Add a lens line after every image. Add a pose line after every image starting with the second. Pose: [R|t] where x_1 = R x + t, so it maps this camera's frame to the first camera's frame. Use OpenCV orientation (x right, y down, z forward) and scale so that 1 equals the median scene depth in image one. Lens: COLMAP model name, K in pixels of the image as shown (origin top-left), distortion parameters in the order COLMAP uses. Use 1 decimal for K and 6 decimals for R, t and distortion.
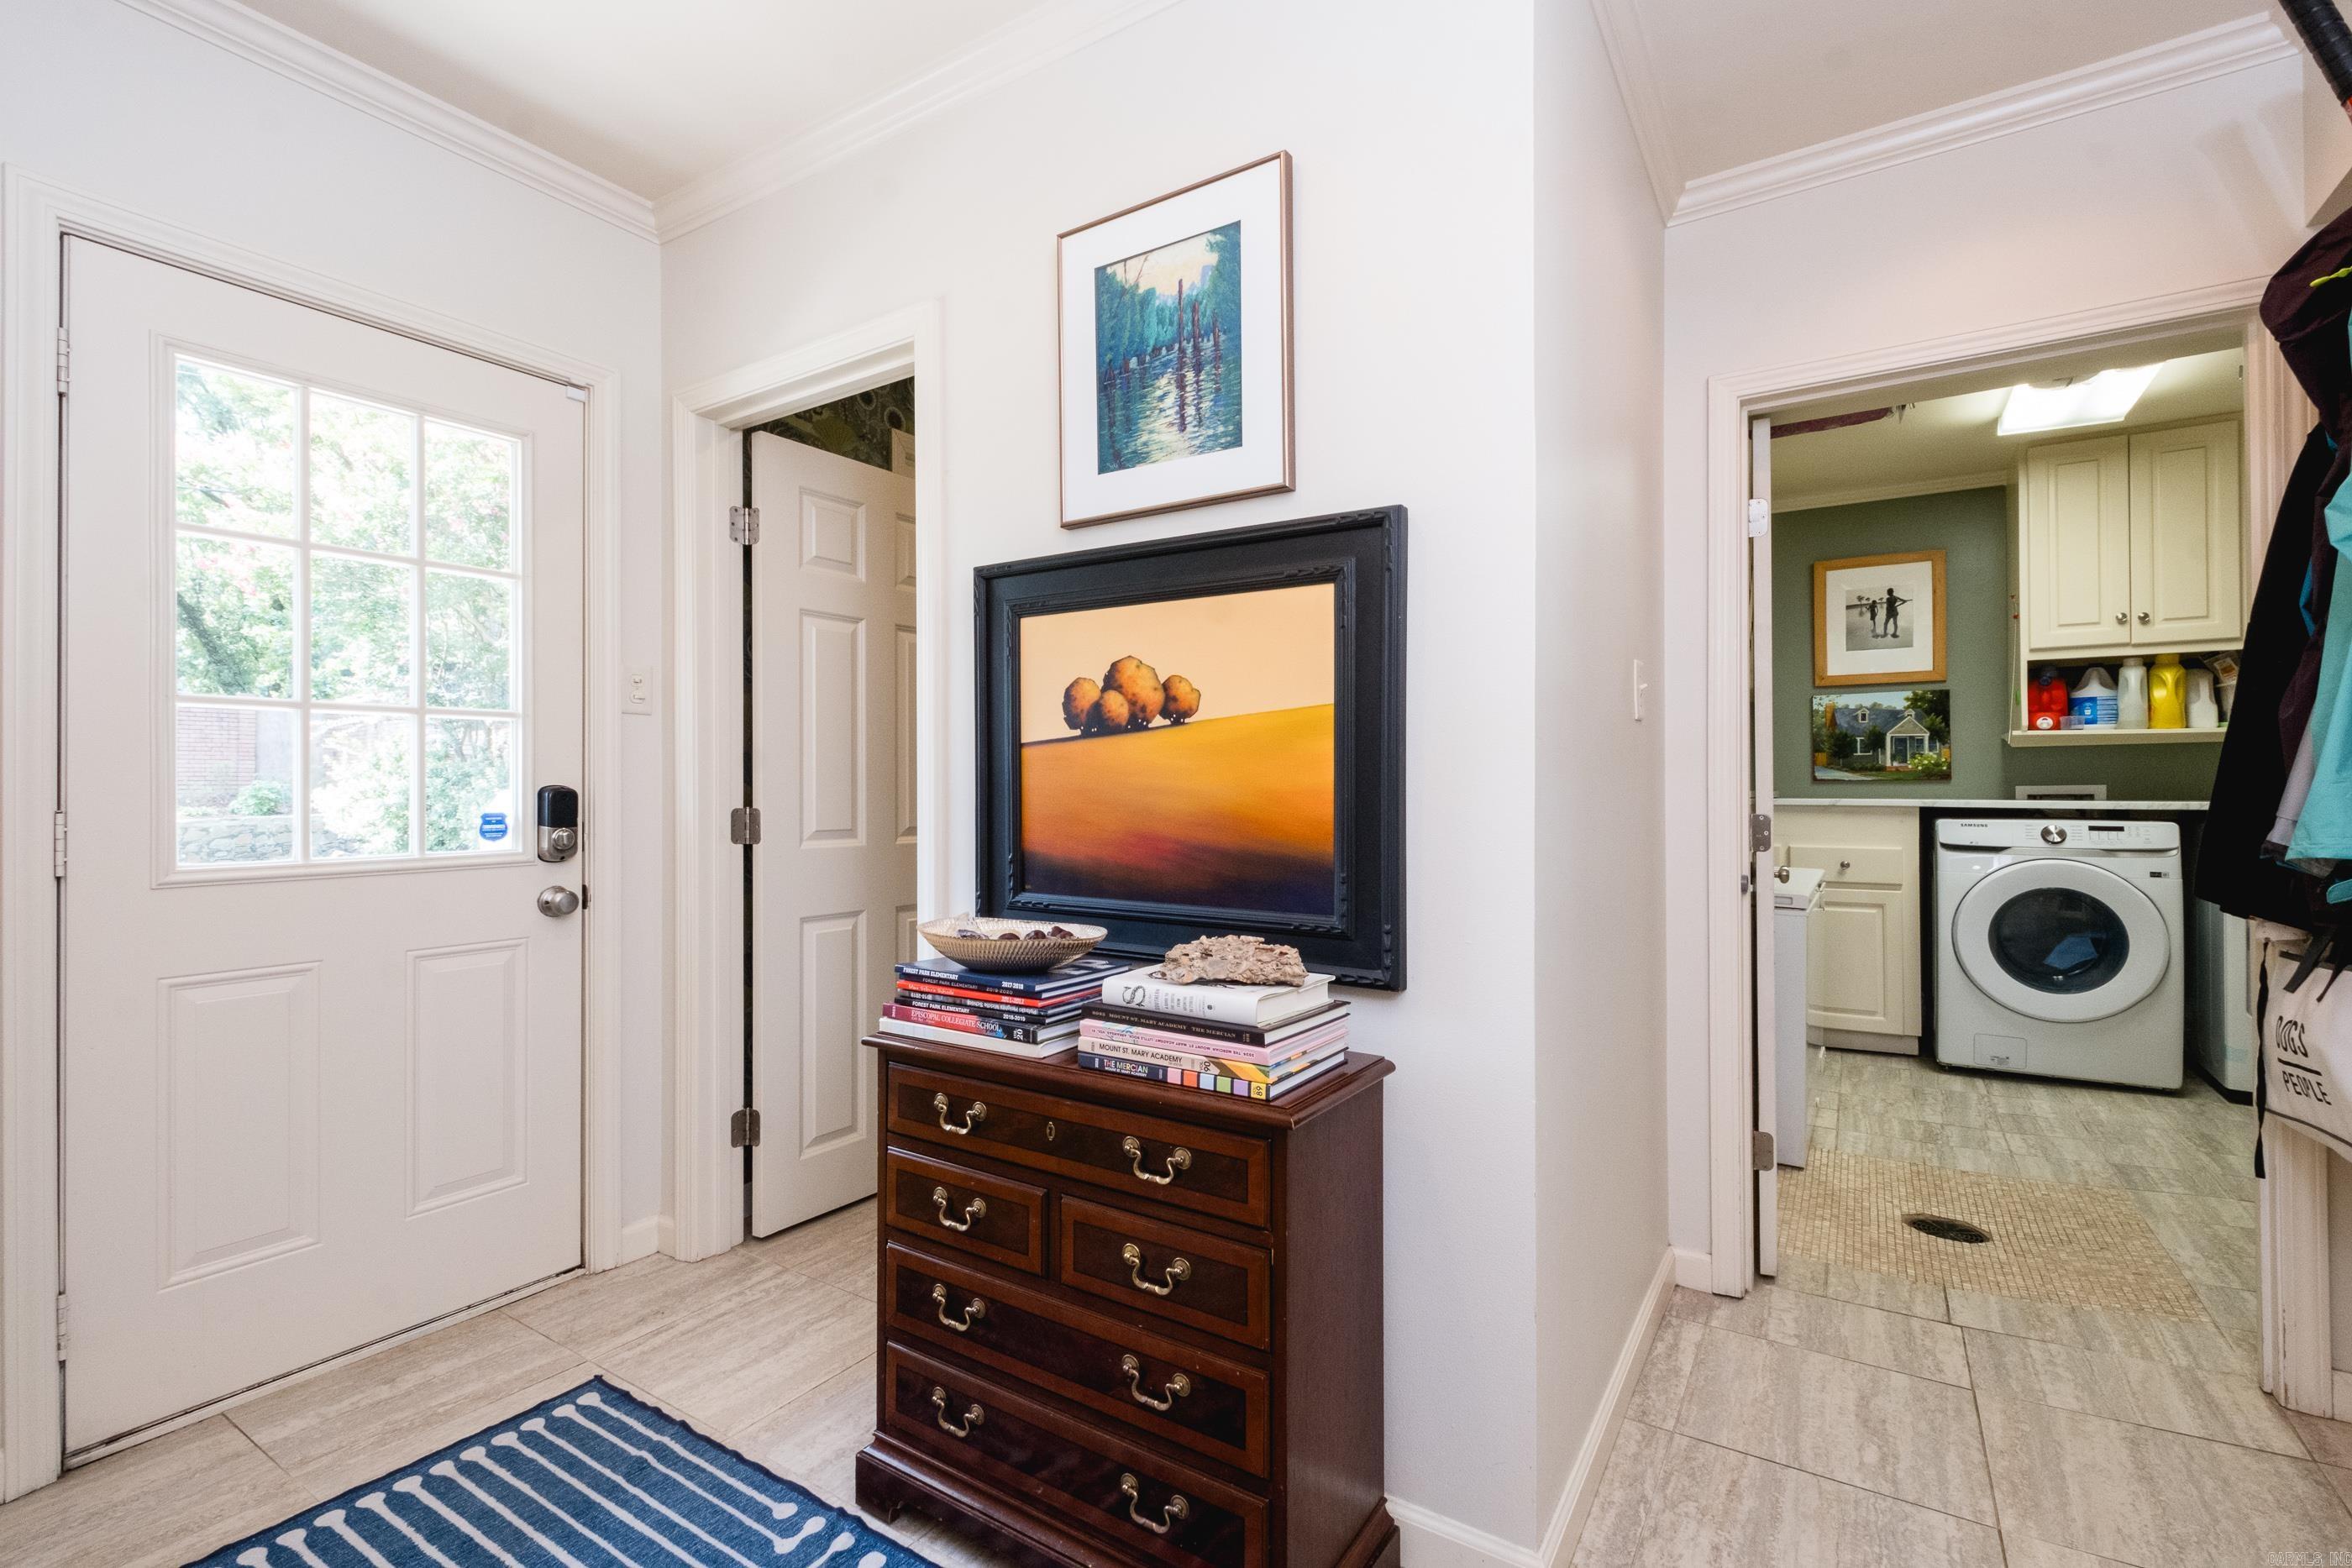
lens RADIAL K [[1024.4, 0, 1166.5], [0, 1024.4, 781.0], [0, 0, 1]] dist [0.007088, -0.003189]
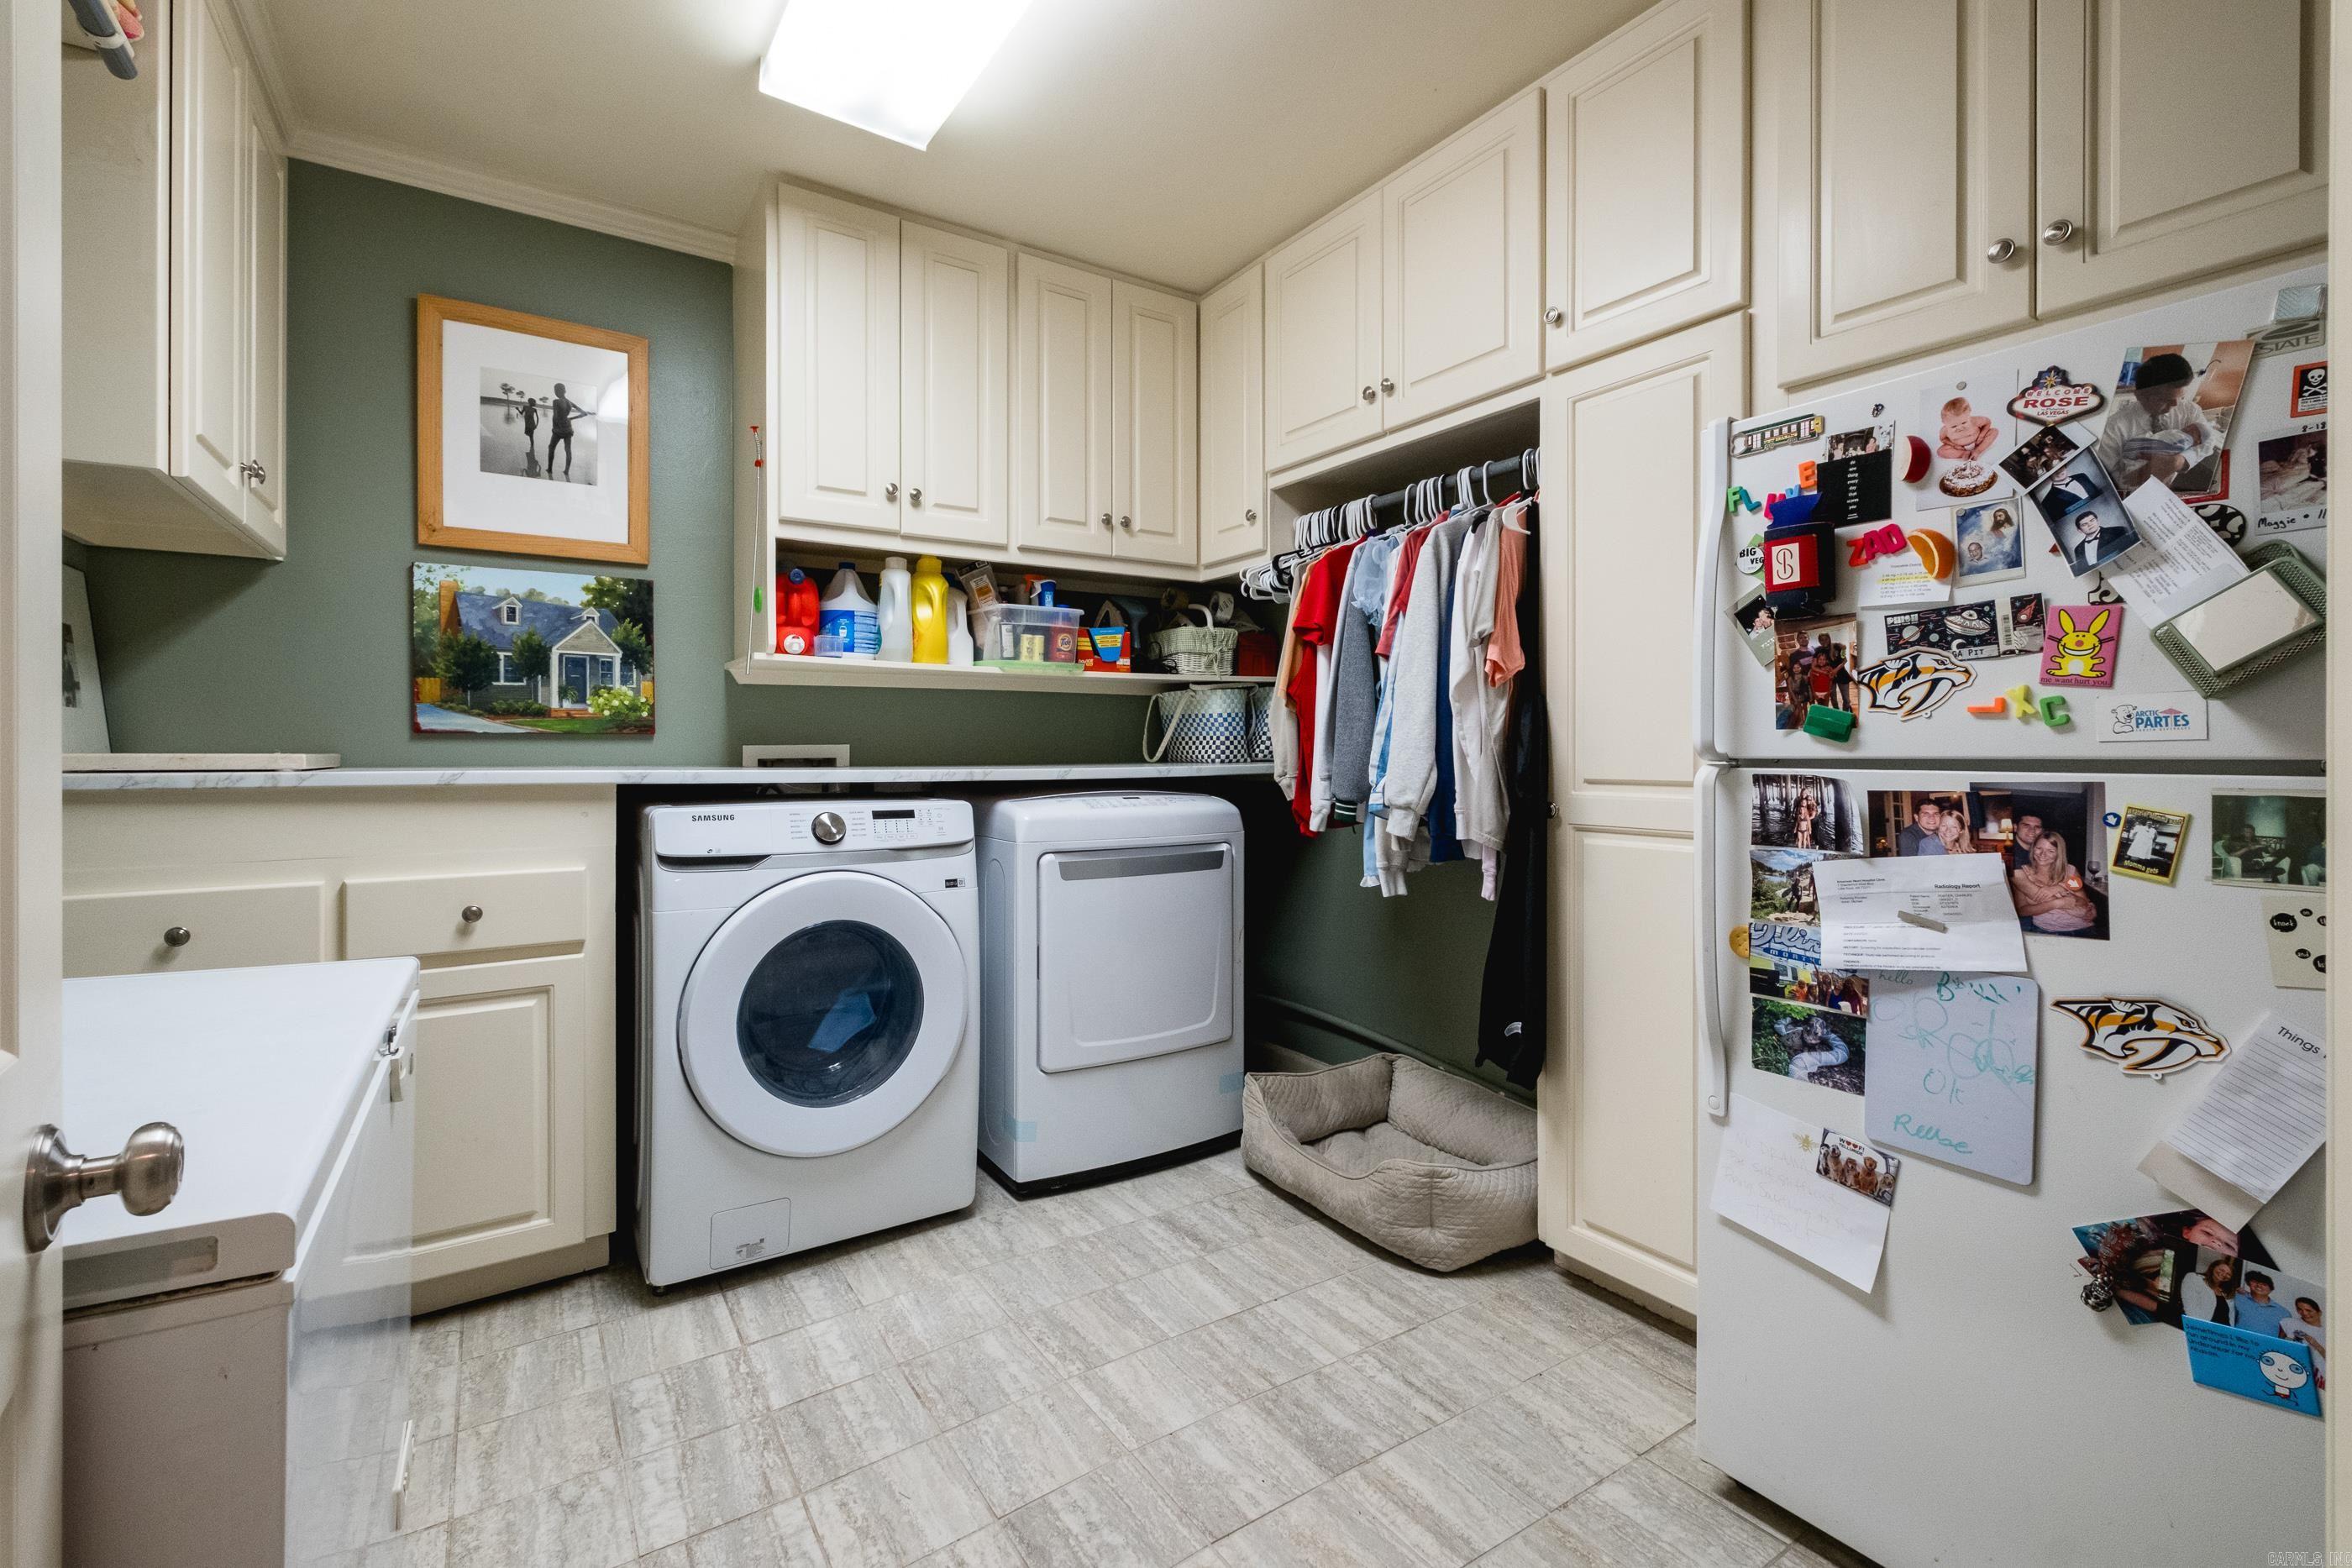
lens RADIAL K [[1024.4, 0, 1129.3], [0, 1024.4, 748.4], [0, 0, 1]] dist [0.007088, -0.003189]
pose [[0.412537, 0.006373, 0.910919, 0.368323], [-0.007563, 0.999965, -0.003570, 0.007281], [-0.910910, -0.005416, 0.412570, 0.550954]]
